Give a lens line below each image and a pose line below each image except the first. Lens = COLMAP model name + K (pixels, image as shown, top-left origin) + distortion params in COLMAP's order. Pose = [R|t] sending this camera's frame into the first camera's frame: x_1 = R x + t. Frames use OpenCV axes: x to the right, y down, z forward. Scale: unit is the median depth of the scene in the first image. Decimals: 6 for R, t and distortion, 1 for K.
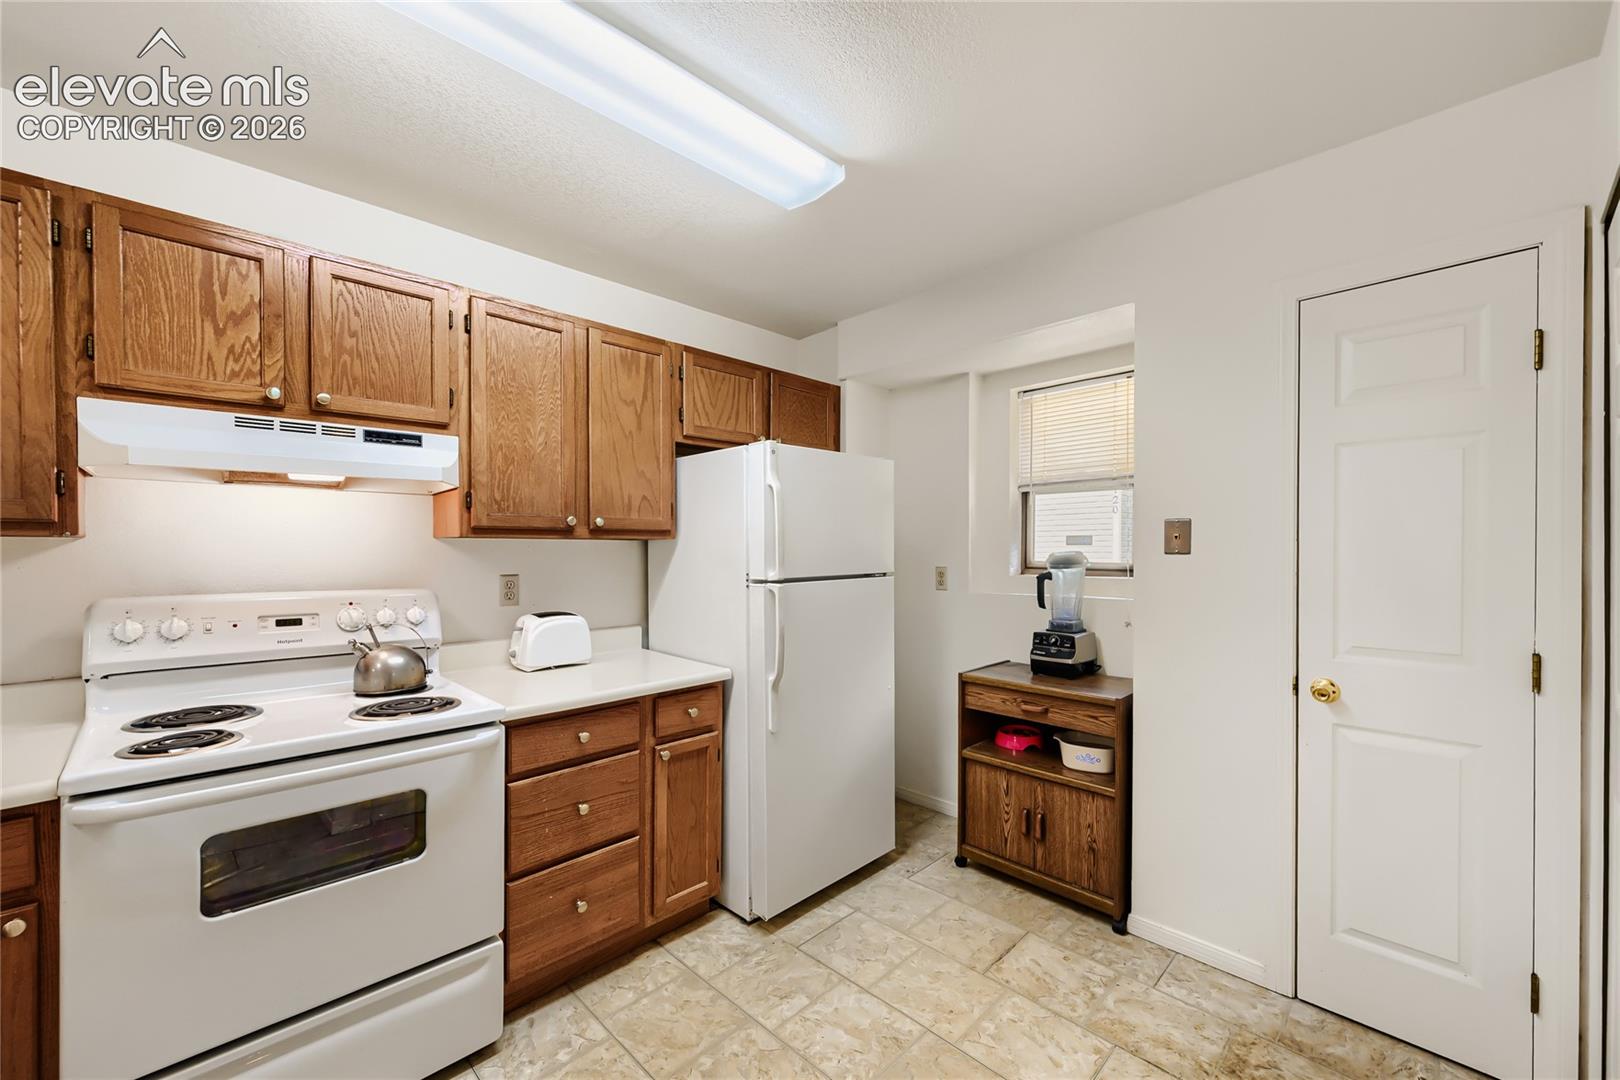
lens RADIAL K [[644.7, 0, 812.4], [0, 644.7, 546.9], [0, 0, 1]] dist [-0.001006, -0.000120]
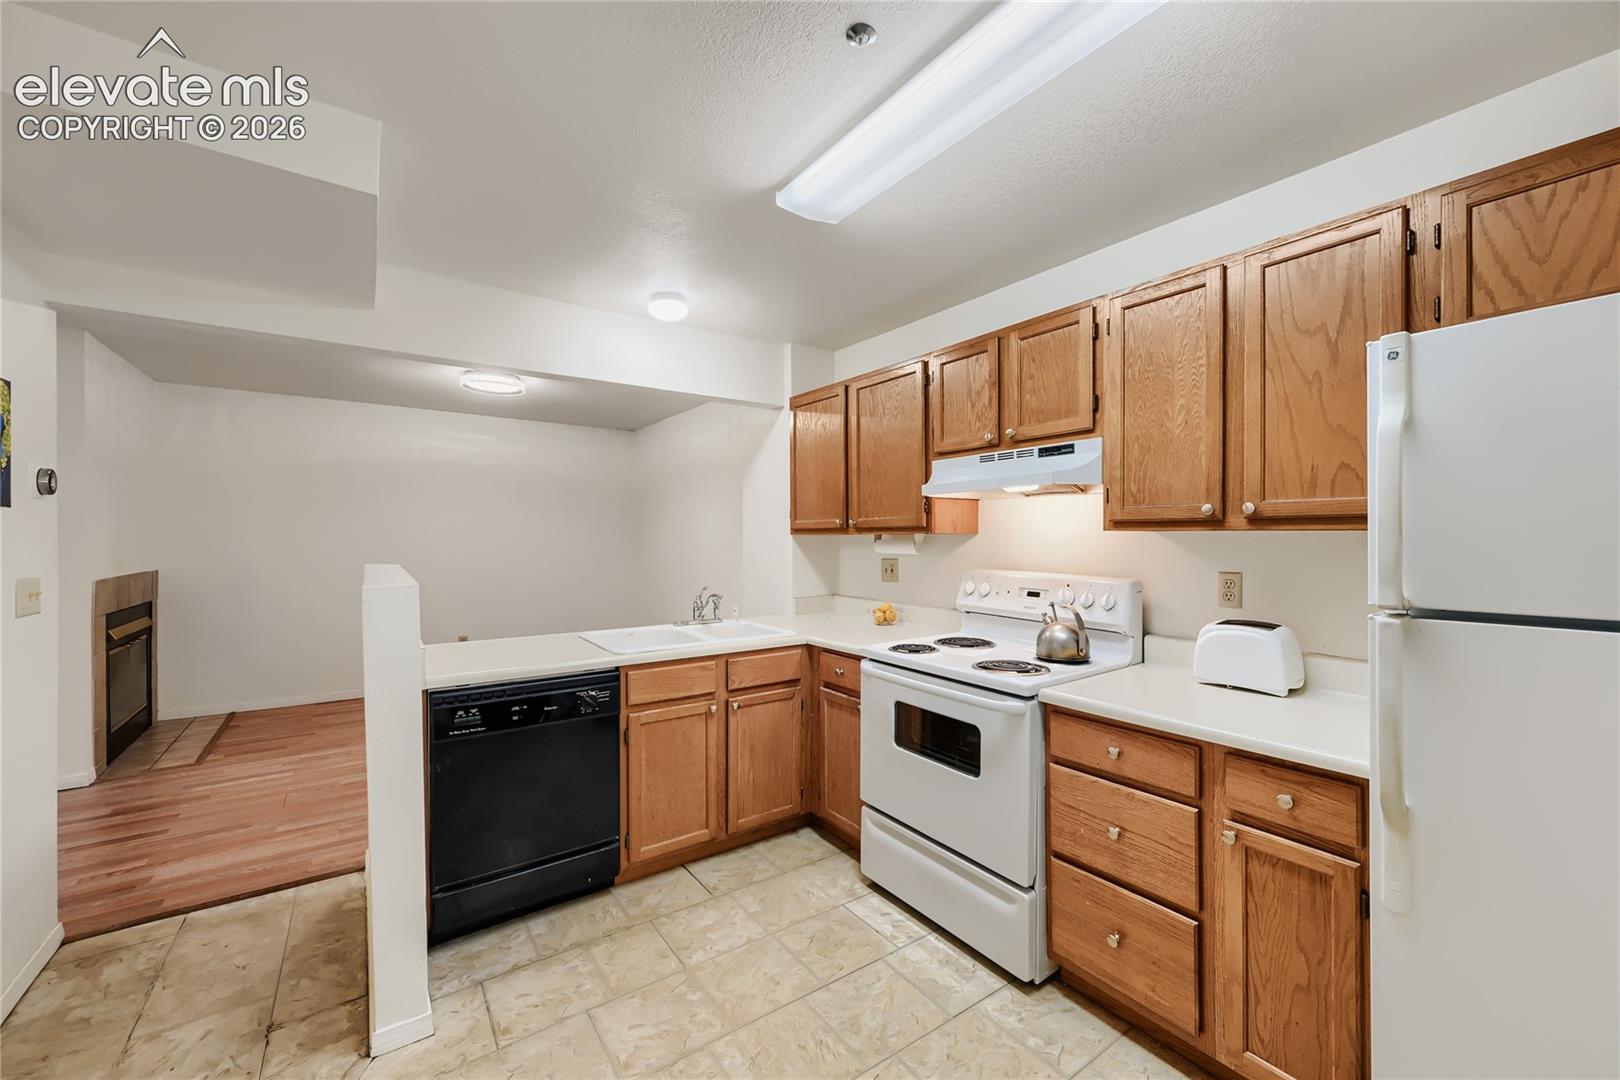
lens RADIAL K [[644.6, 0, 832.1], [0, 644.6, 537.4], [0, 0, 1]] dist [-0.000427, 0.000398]
pose [[-0.163553, -0.000102, -0.986535, 0.538405], [-0.002092, 0.999998, 0.000244, -0.003821], [0.986532, 0.002104, -0.163553, 0.686020]]
